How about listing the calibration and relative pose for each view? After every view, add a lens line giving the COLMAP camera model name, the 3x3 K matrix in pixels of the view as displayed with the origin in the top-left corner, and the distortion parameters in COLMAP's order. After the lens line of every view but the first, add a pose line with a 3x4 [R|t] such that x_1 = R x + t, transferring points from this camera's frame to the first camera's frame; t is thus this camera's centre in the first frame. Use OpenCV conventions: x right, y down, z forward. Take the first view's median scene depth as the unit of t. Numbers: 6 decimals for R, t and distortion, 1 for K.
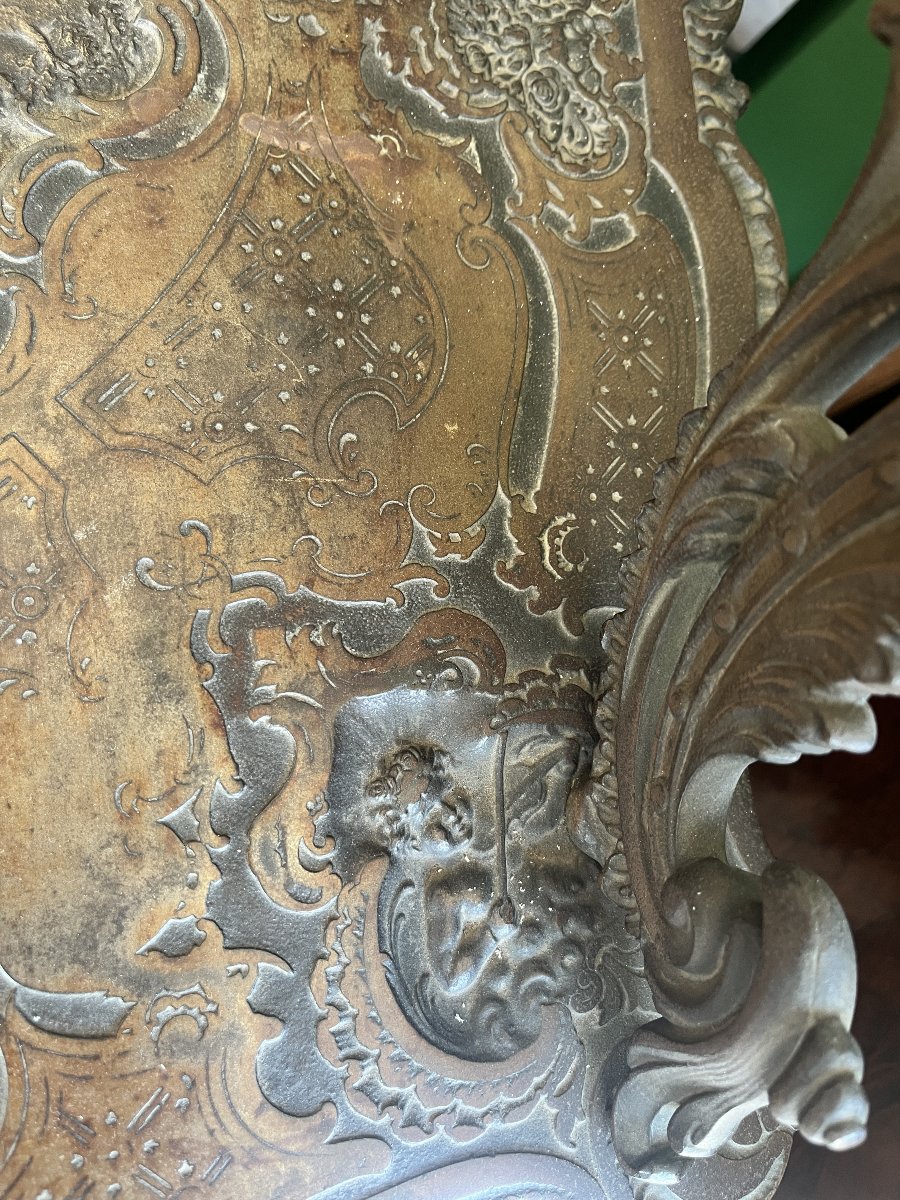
lens RADIAL K [[912.0, 0, 450.0], [0, 912.0, 600.0], [0, 0, 1]] dist [0.082853, -0.150771]
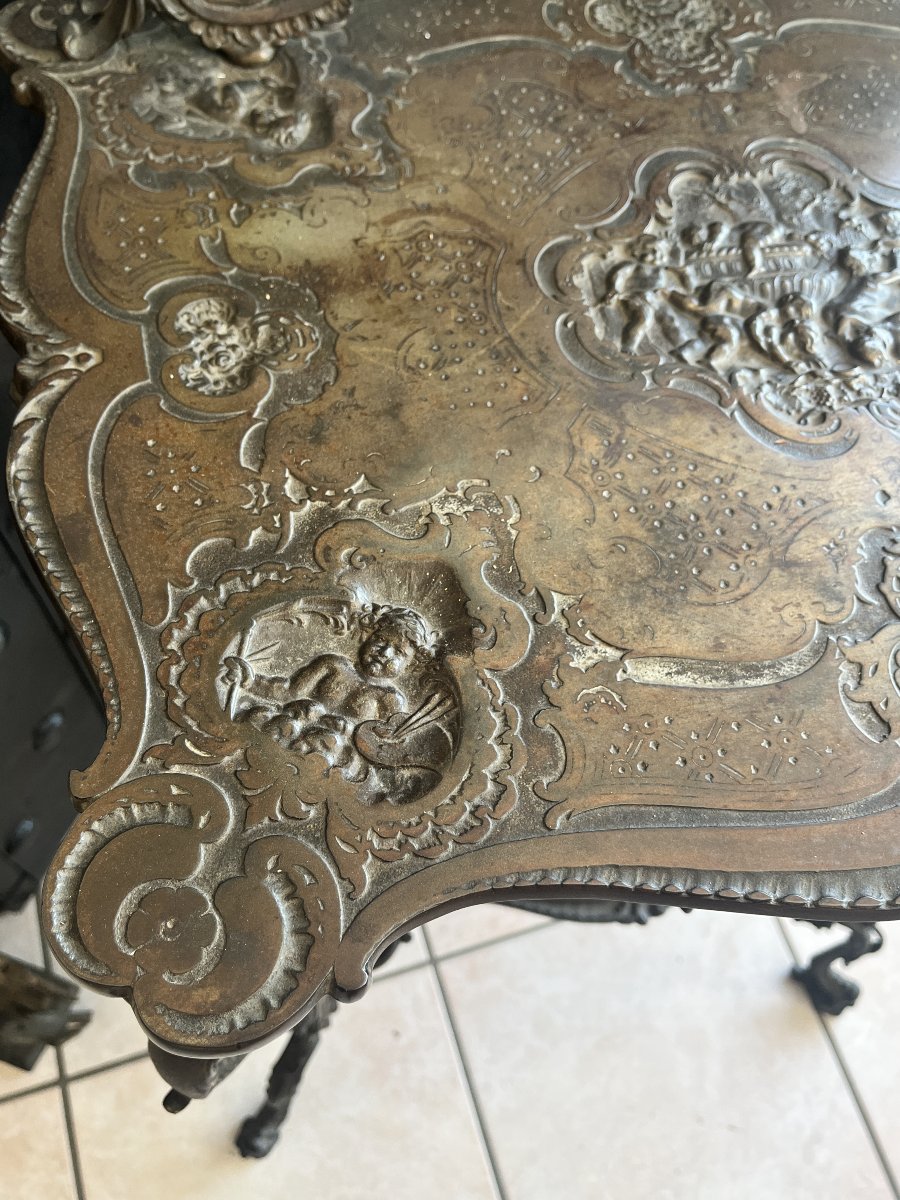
lens RADIAL K [[1023.3, 0, 450.0], [0, 1023.3, 600.0], [0, 0, 1]] dist [0.005384, -0.006154]
pose [[-0.120410, -0.987482, 0.101890, -1.330083], [0.953086, -0.086278, 0.290143, -1.932862], [-0.277720, 0.132046, 0.951544, -0.720436]]
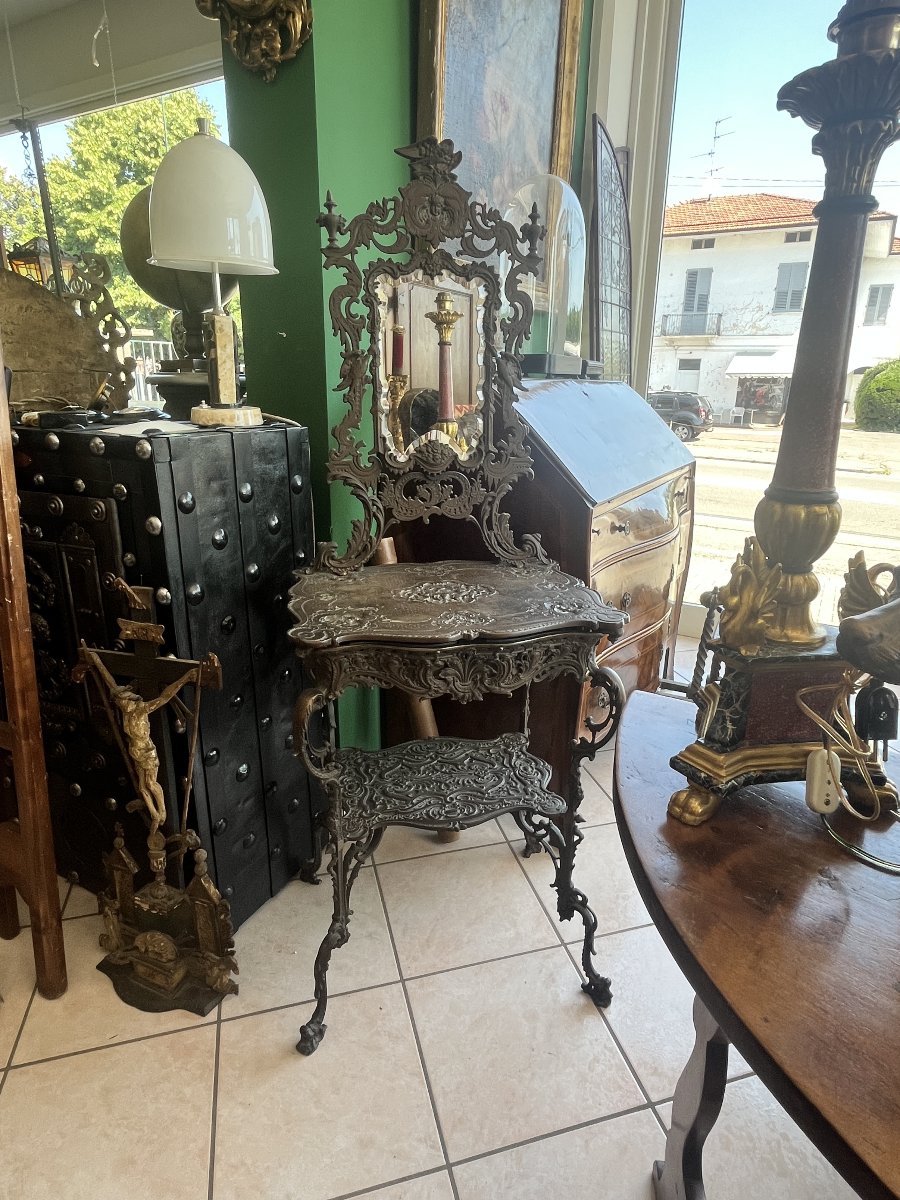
lens RADIAL K [[677.4, 0, 450.0], [0, 677.4, 600.0], [0, 0, 1]] dist [-0.002533, -0.000747]
pose [[-0.115473, -0.619801, 0.776217, -5.622151], [0.975071, 0.078336, 0.207605, -1.958419], [-0.189480, 0.780840, 0.595304, -2.878621]]
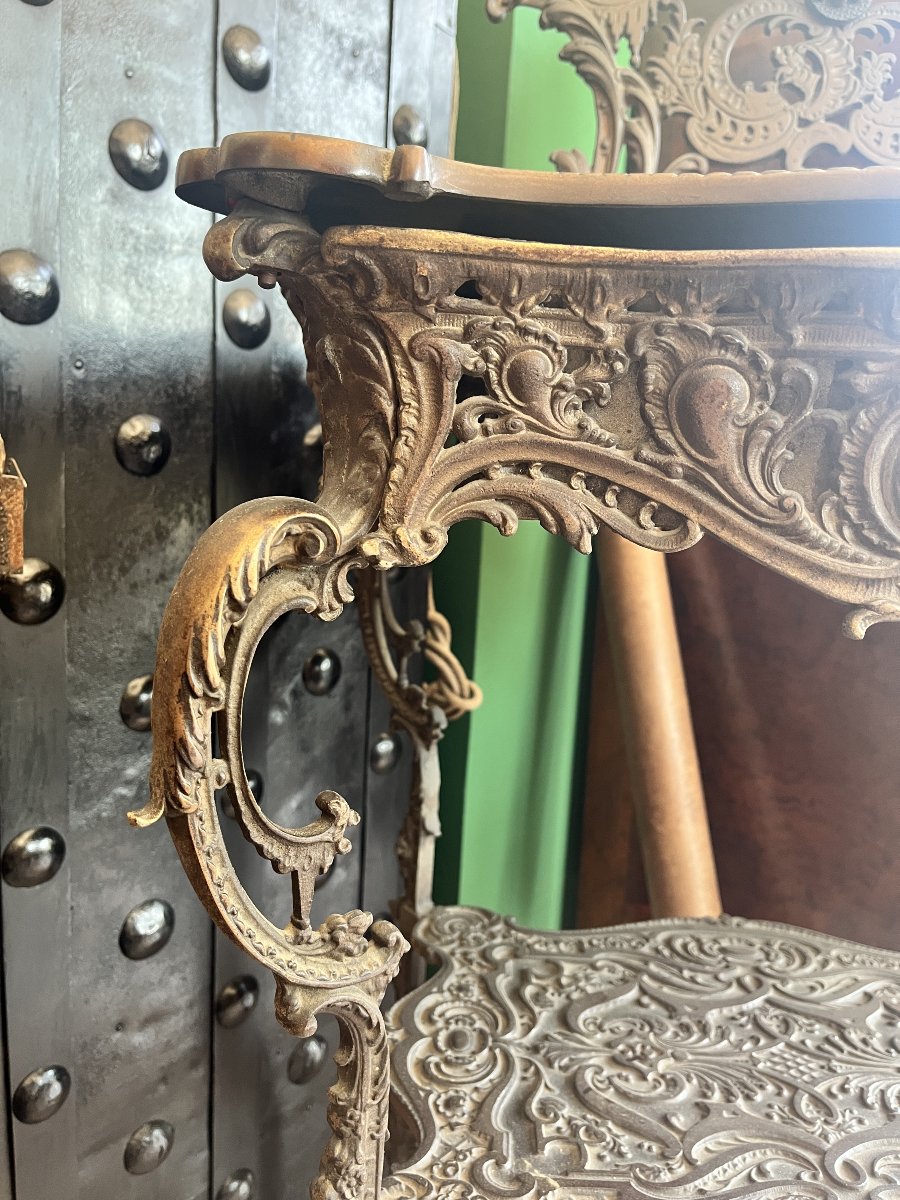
lens RADIAL K [[912.0, 0, 450.0], [0, 912.0, 600.0], [0, 0, 1]] dist [0.082853, -0.150771]
pose [[0.129706, -0.480191, 0.867521, -3.010849], [0.981170, 0.188434, -0.042396, -1.505255], [-0.143112, 0.856685, 0.495590, 0.527610]]
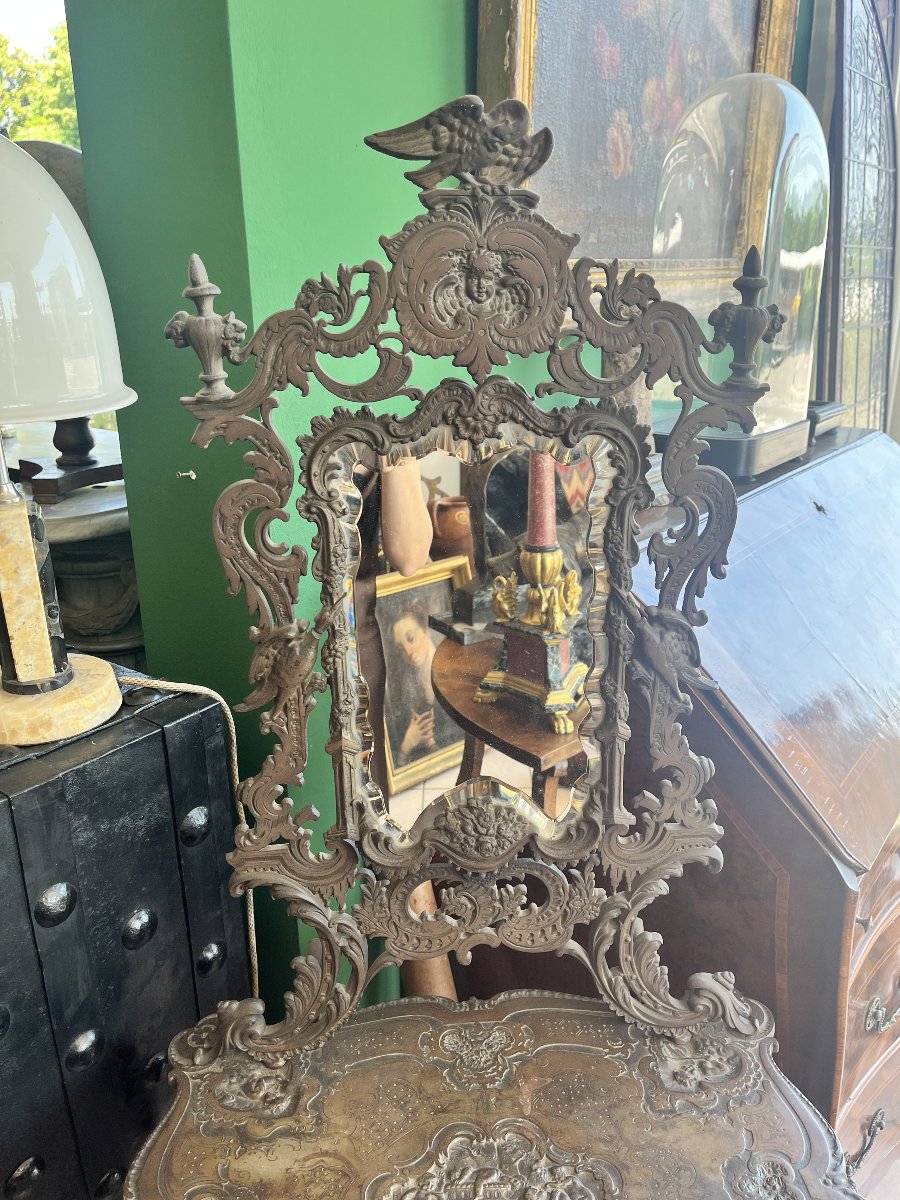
lens RADIAL K [[896.0, 0, 450.0], [0, 896.0, 600.0], [0, 0, 1]] dist [0.077531, -0.116272]
pose [[0.001712, -0.637548, 0.770408, -1.803982], [0.992671, 0.094174, 0.075727, -1.339068], [-0.120832, 0.764633, 0.633037, -3.078352]]
